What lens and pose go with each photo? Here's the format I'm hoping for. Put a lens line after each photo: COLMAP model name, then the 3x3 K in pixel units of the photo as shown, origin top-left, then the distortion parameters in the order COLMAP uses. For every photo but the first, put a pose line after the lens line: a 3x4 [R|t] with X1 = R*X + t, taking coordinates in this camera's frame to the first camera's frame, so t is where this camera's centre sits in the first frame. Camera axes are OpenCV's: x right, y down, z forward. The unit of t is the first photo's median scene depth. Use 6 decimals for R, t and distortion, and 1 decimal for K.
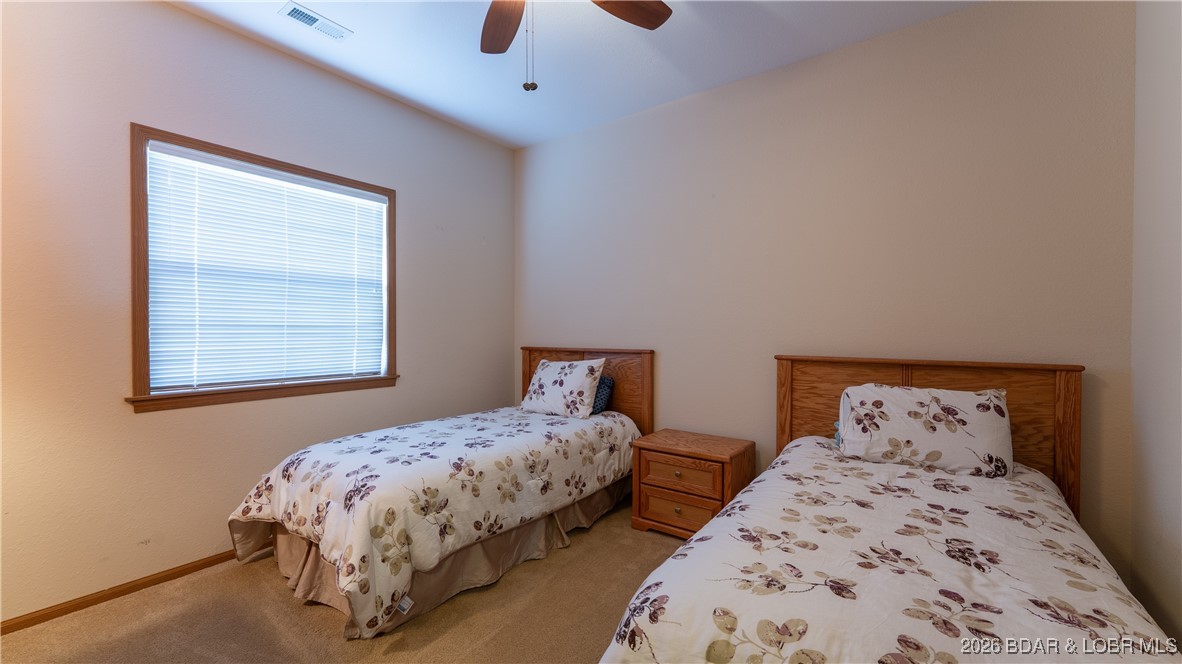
lens RADIAL K [[504.2, 0, 594.7], [0, 504.2, 335.1], [0, 0, 1]] dist [0.015089, 0.000037]
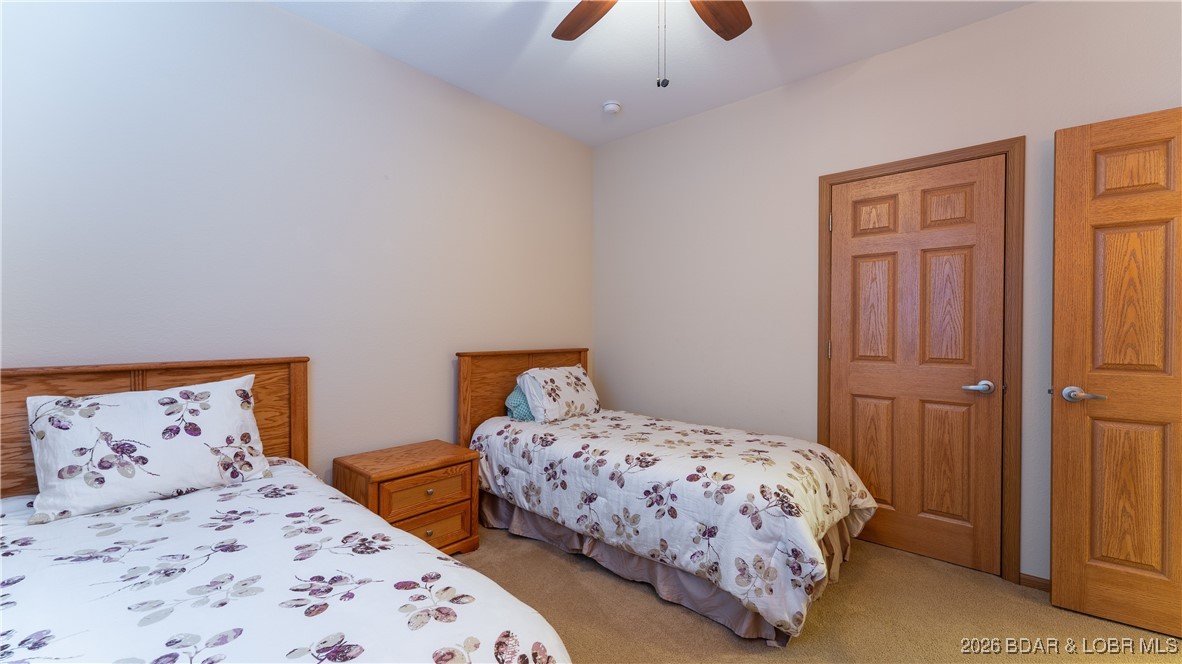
lens RADIAL K [[504.2, 0, 594.7], [0, 504.2, 335.1], [0, 0, 1]] dist [0.015089, 0.000037]
pose [[0.177563, -0.017610, 0.983952, -0.146464], [0.015388, 0.999767, 0.015116, 0.004280], [-0.983989, 0.012457, 0.177793, 0.326075]]
